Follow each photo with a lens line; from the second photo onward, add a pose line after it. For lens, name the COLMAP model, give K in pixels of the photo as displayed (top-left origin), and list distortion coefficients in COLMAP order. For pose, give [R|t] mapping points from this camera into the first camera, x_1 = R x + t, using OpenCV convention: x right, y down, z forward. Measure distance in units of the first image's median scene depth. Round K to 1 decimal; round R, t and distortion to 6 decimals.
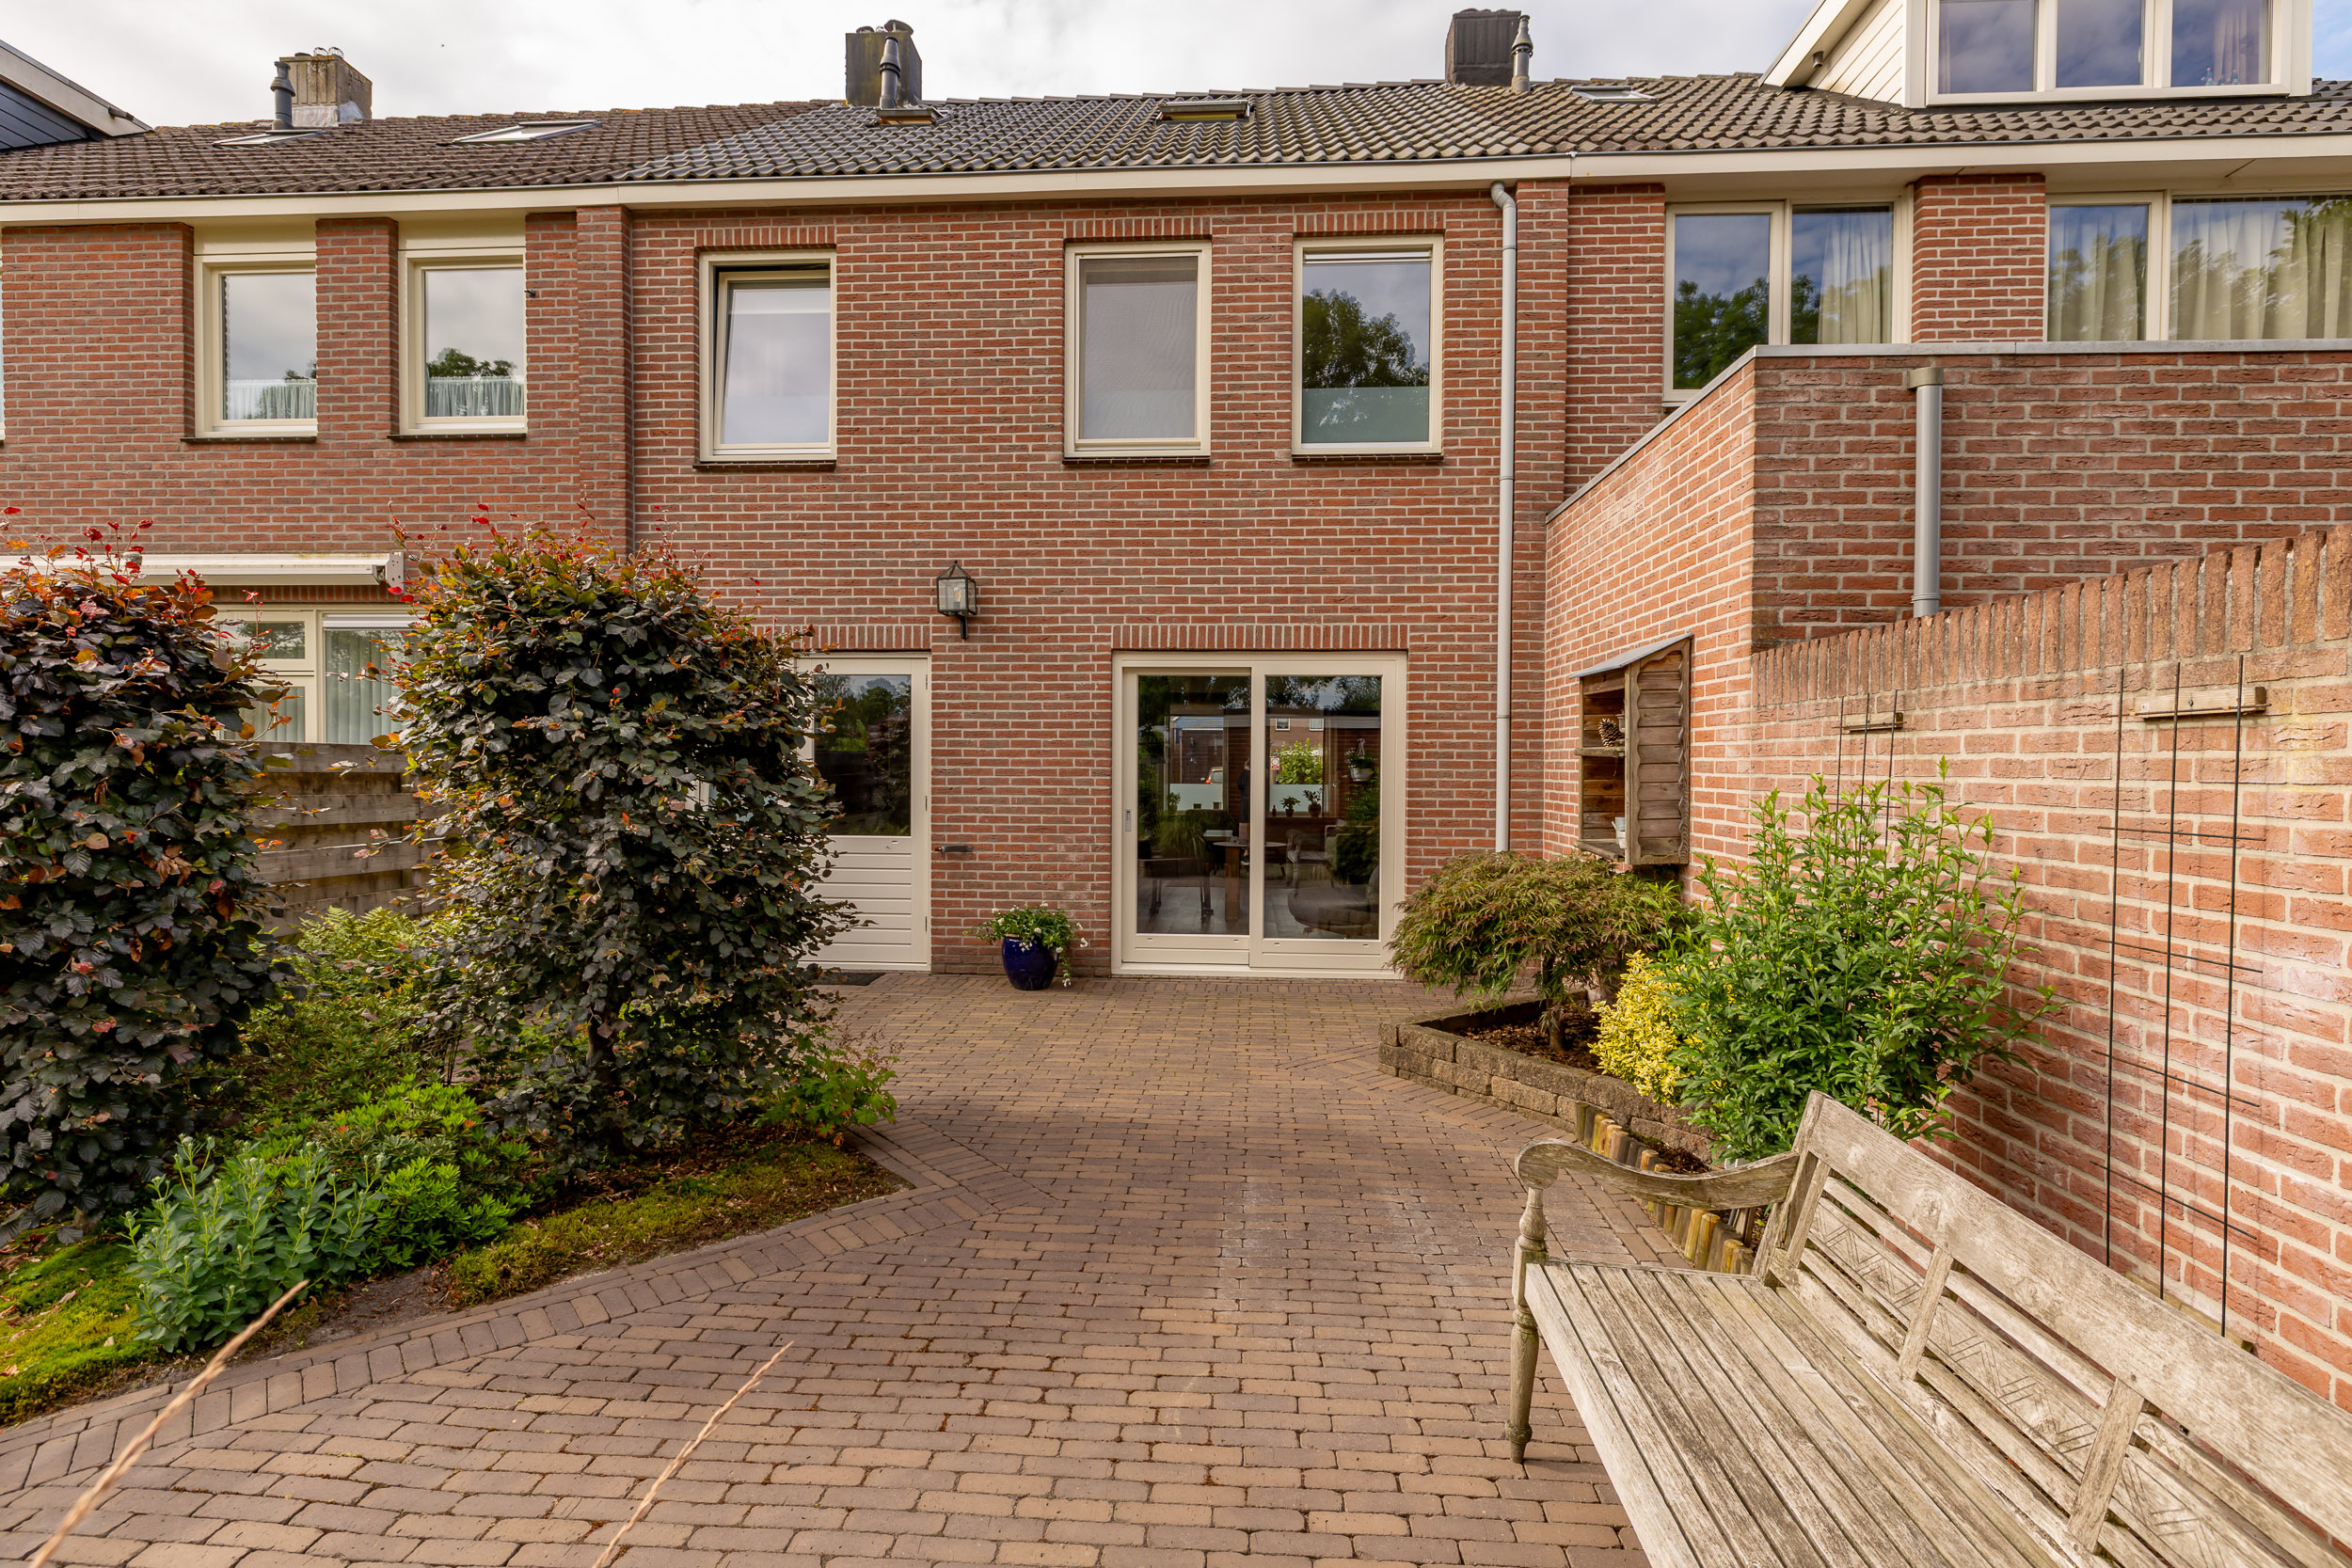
lens RADIAL K [[1120.5, 0, 1171.0], [0, 1120.5, 781.4], [0, 0, 1]] dist [0.000387, 0.000750]
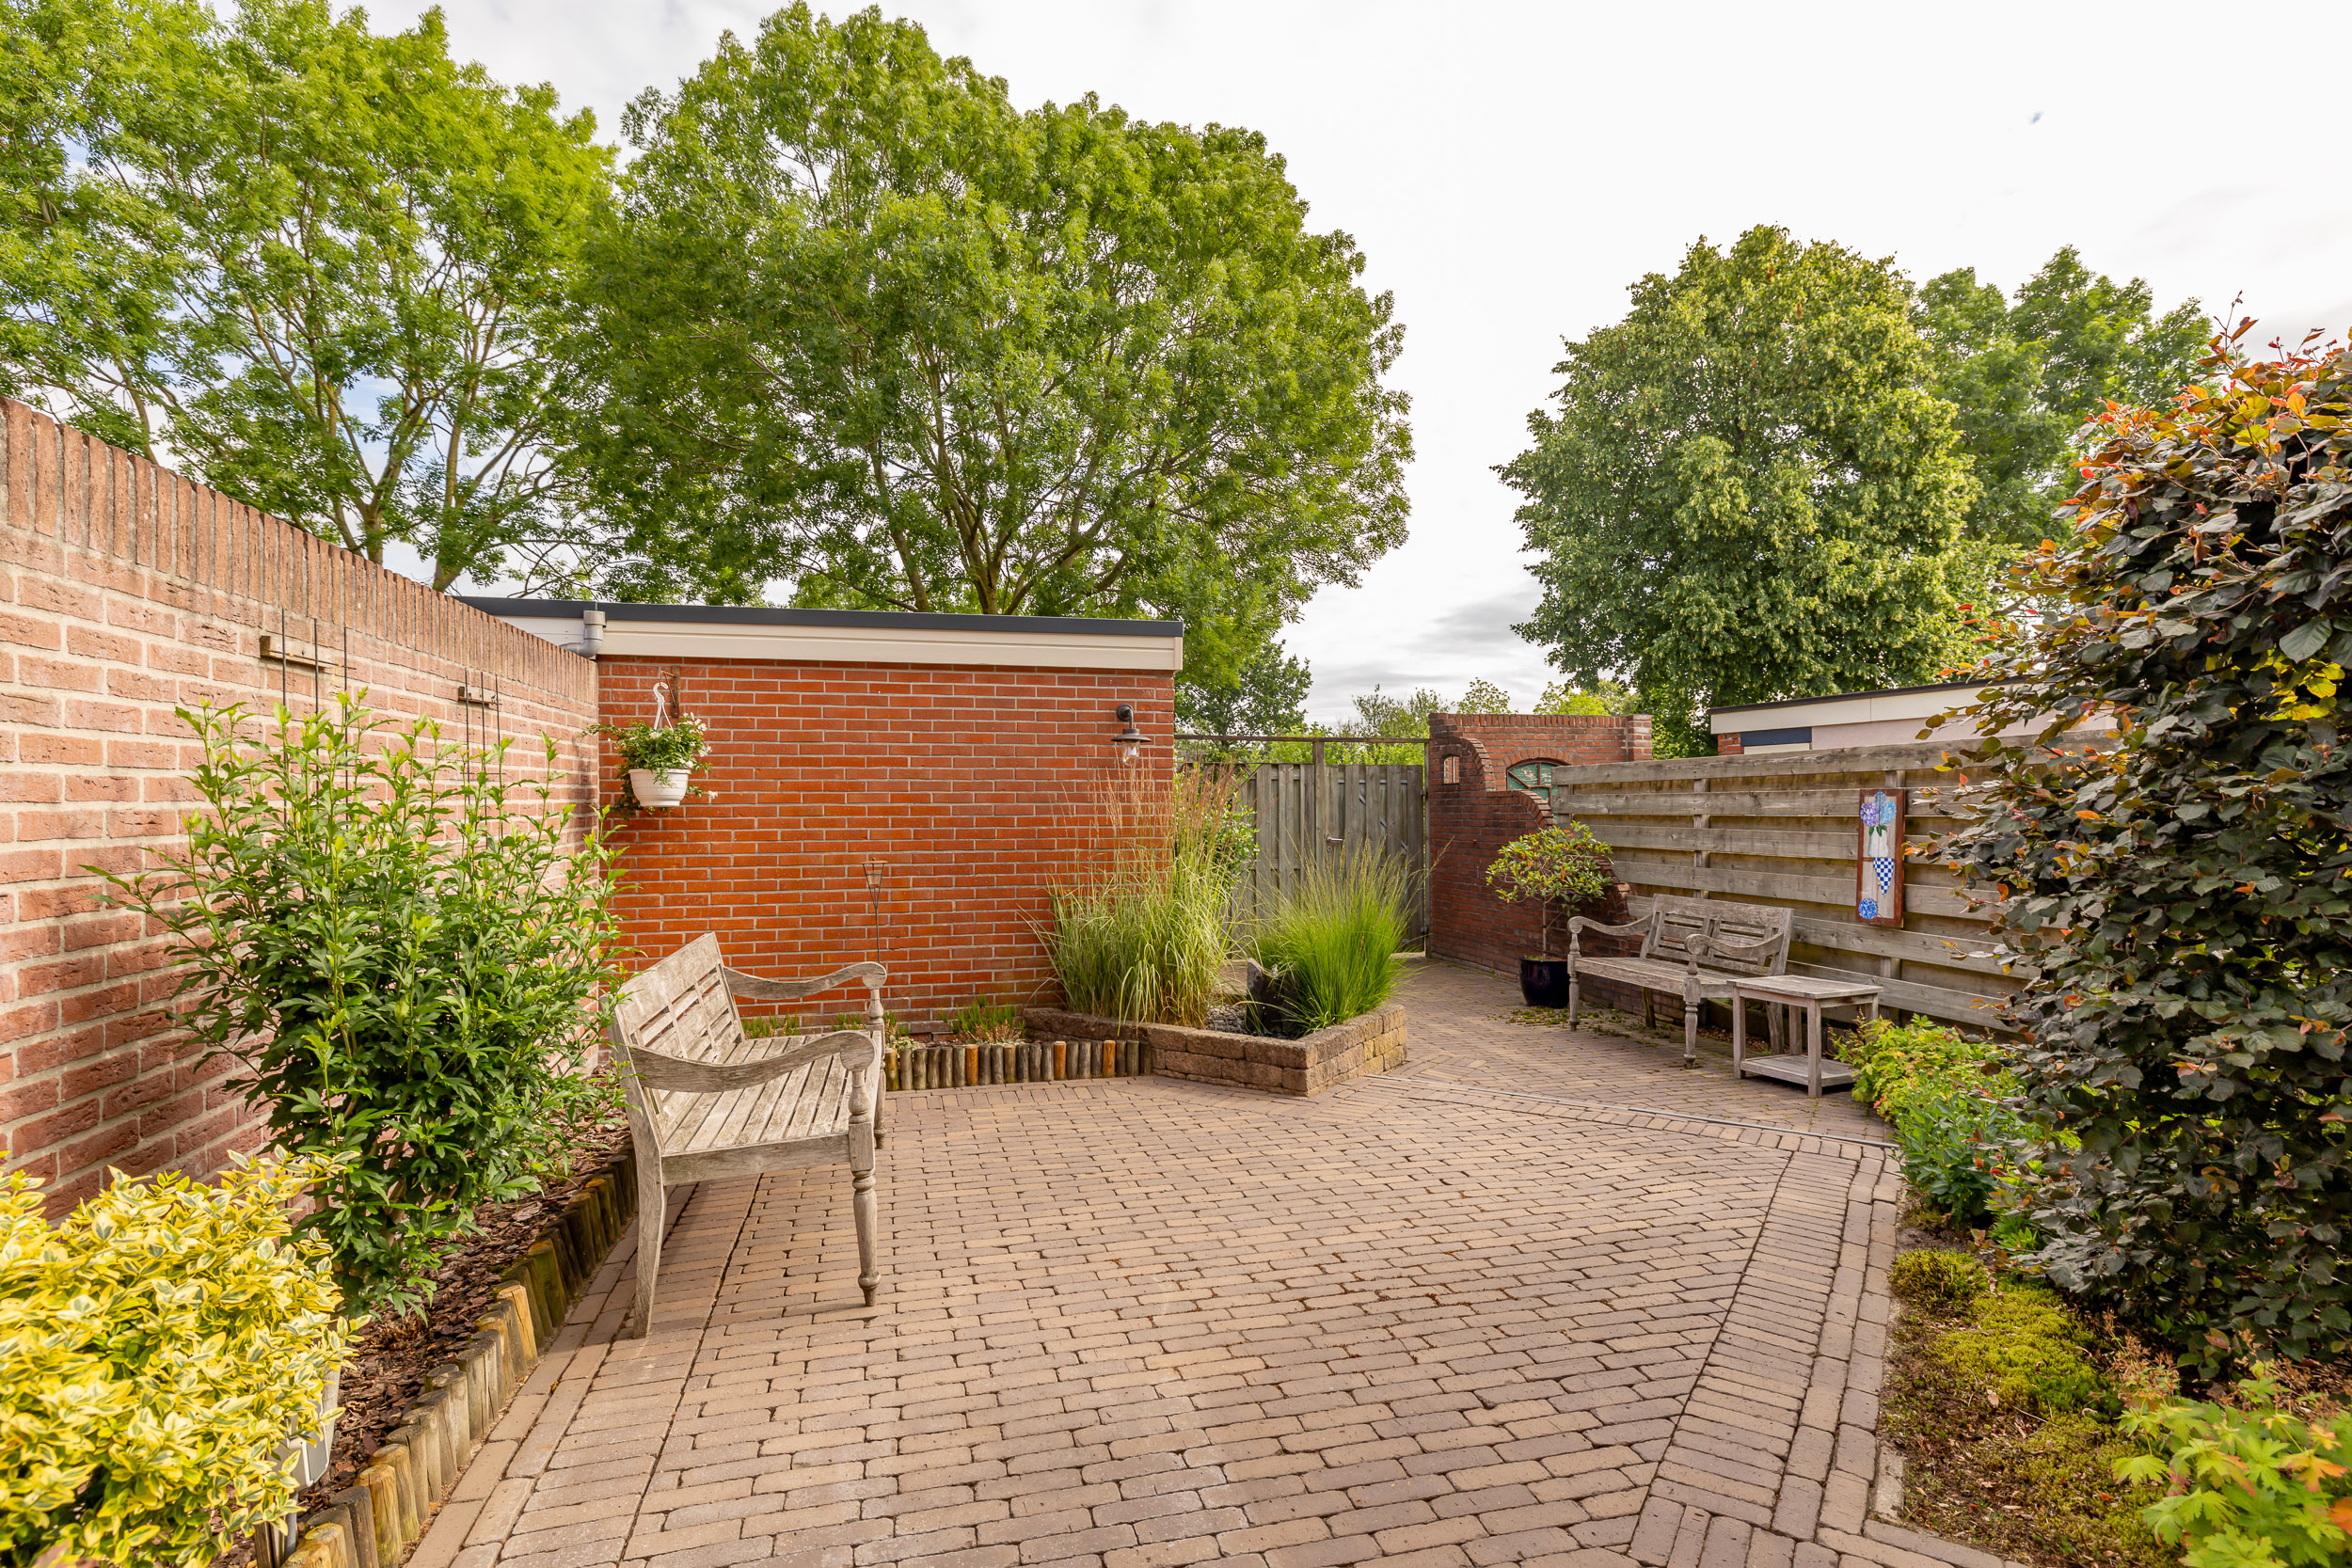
lens RADIAL K [[1136.5, 0, 1182.2], [0, 1136.5, 789.9], [0, 0, 1]] dist [0.002144, -0.000593]
pose [[-0.951760, -0.012195, -0.306600, 0.122673], [-0.014367, 0.999885, 0.004830, 0.016559], [0.306506, 0.009002, -0.951826, 0.737635]]
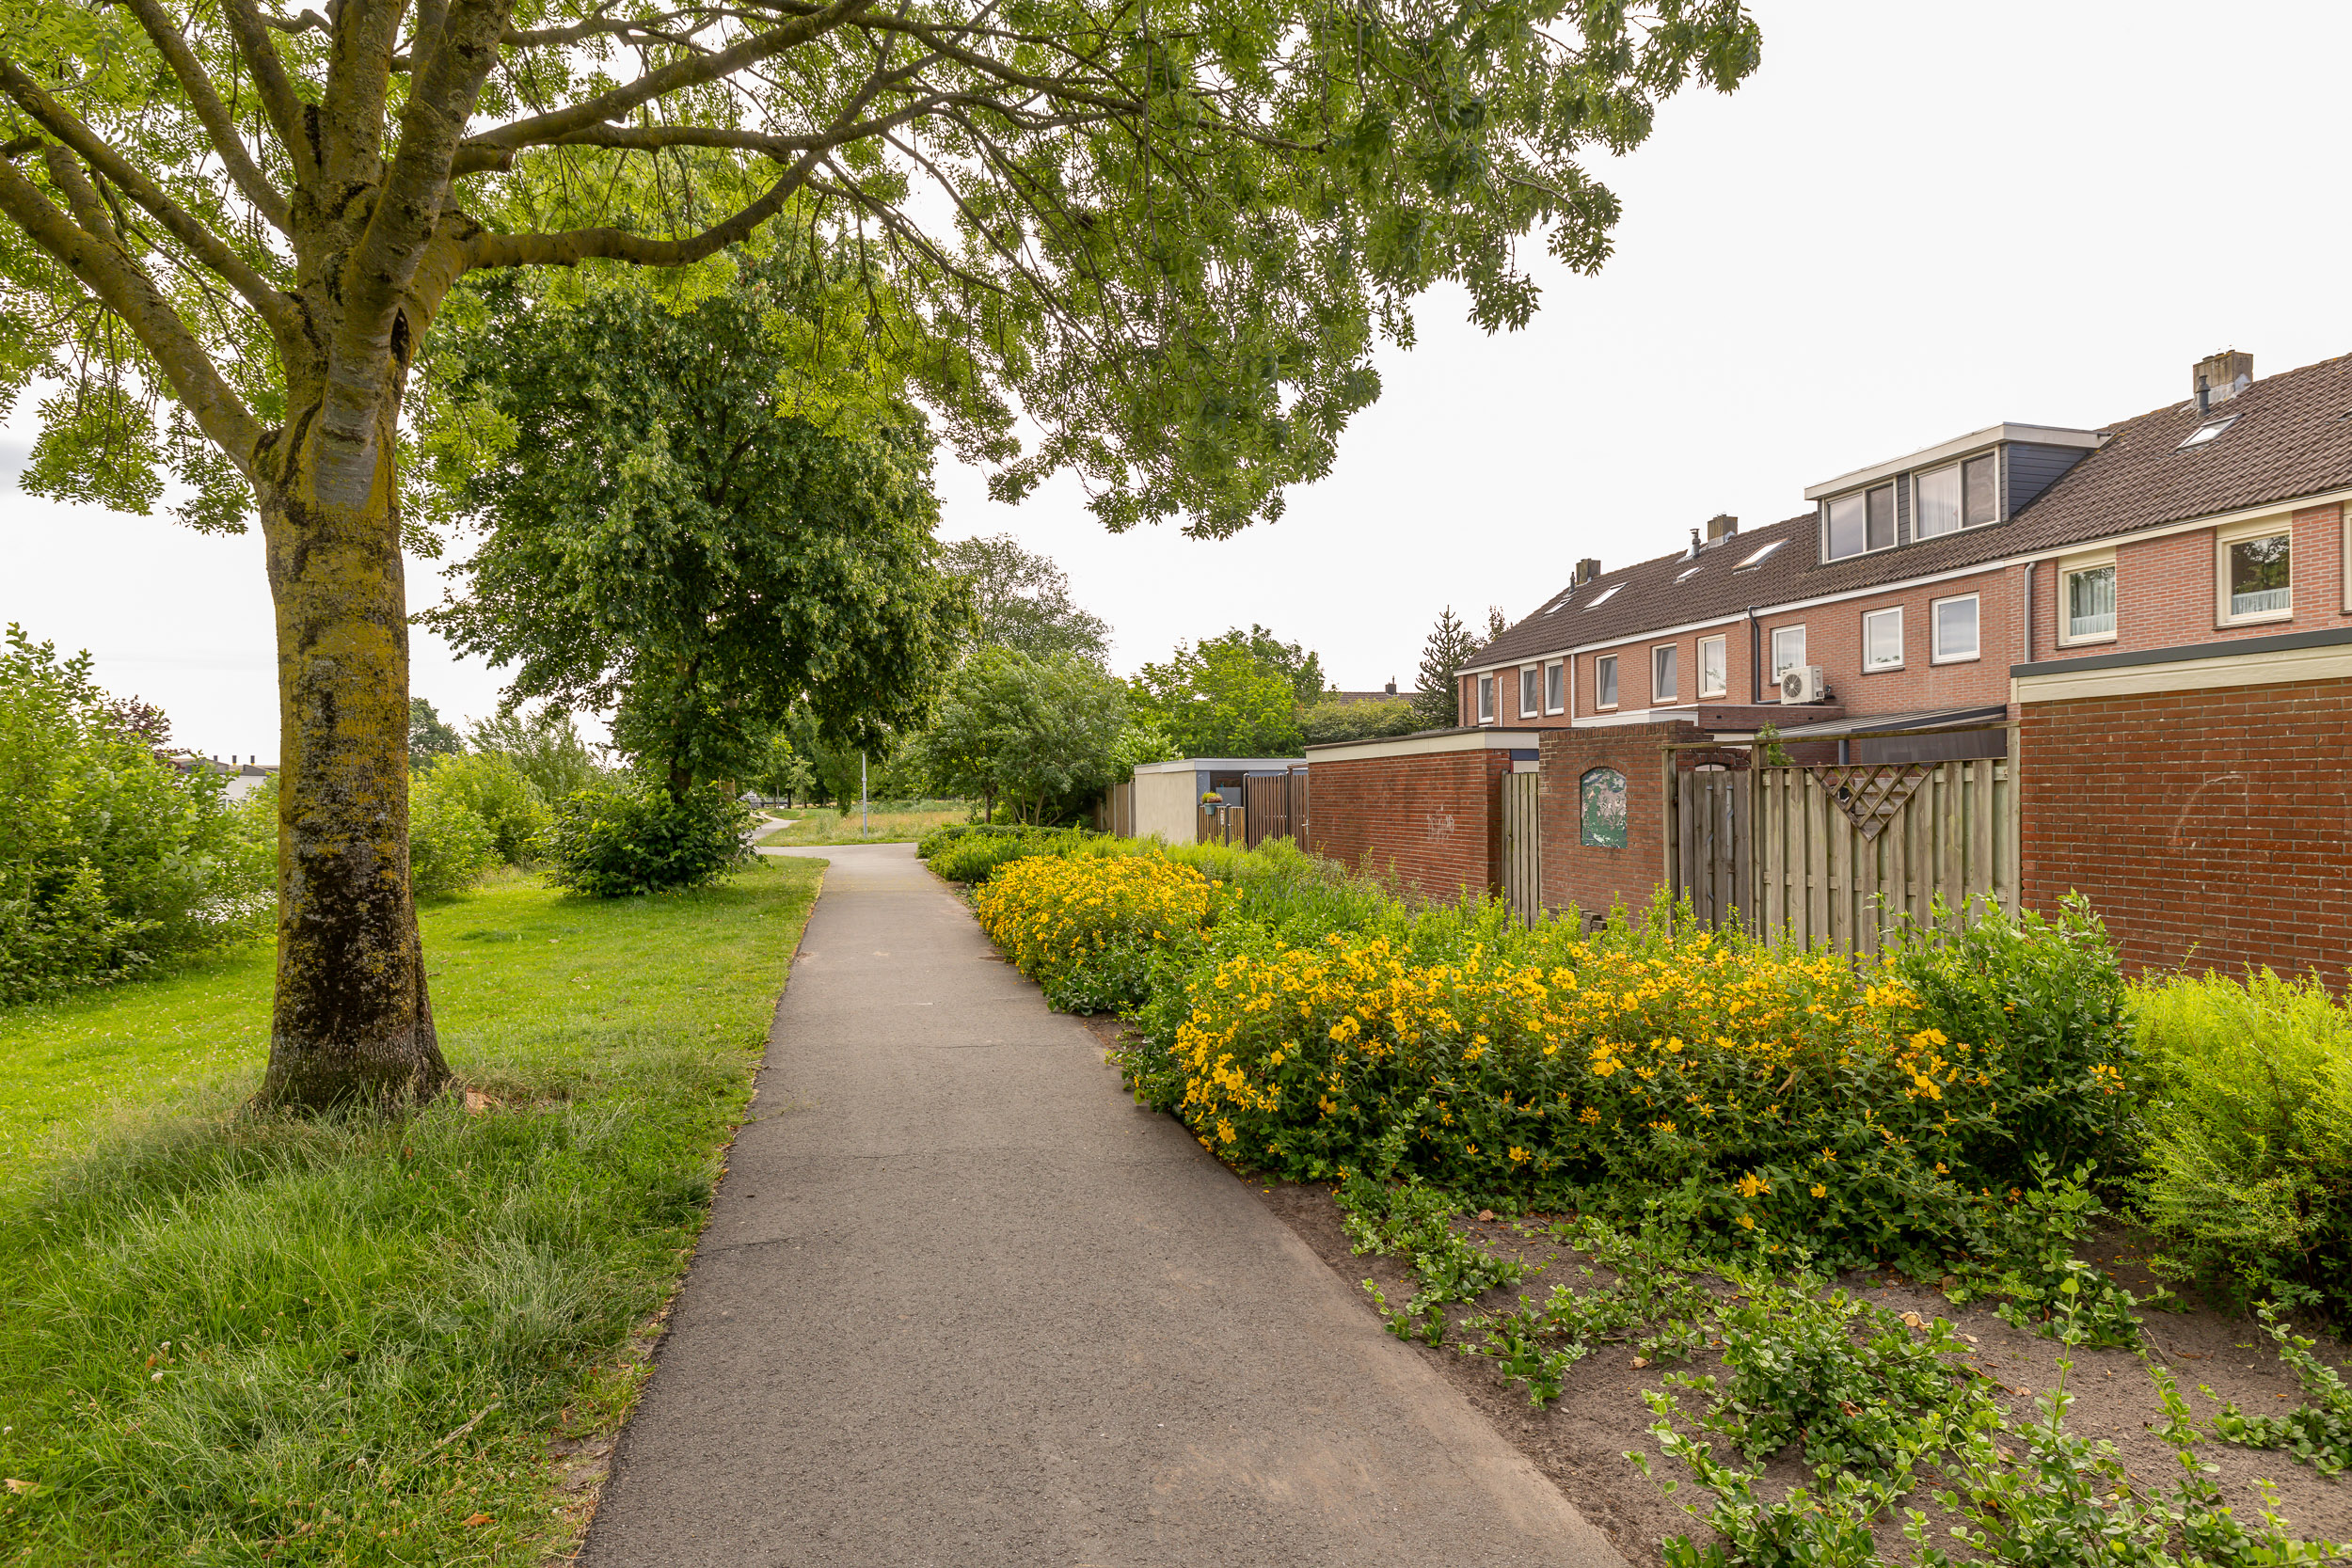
lens RADIAL K [[1183.6, 0, 1176.0], [0, 1183.6, 784.0], [0, 0, 1]] dist [0.003354, 0.000904]
pose [[0.331005, -0.016934, -0.943477, 0.585346], [-0.007837, 0.999755, -0.020693, 0.045244], [0.943597, 0.014244, 0.330791, -1.617039]]
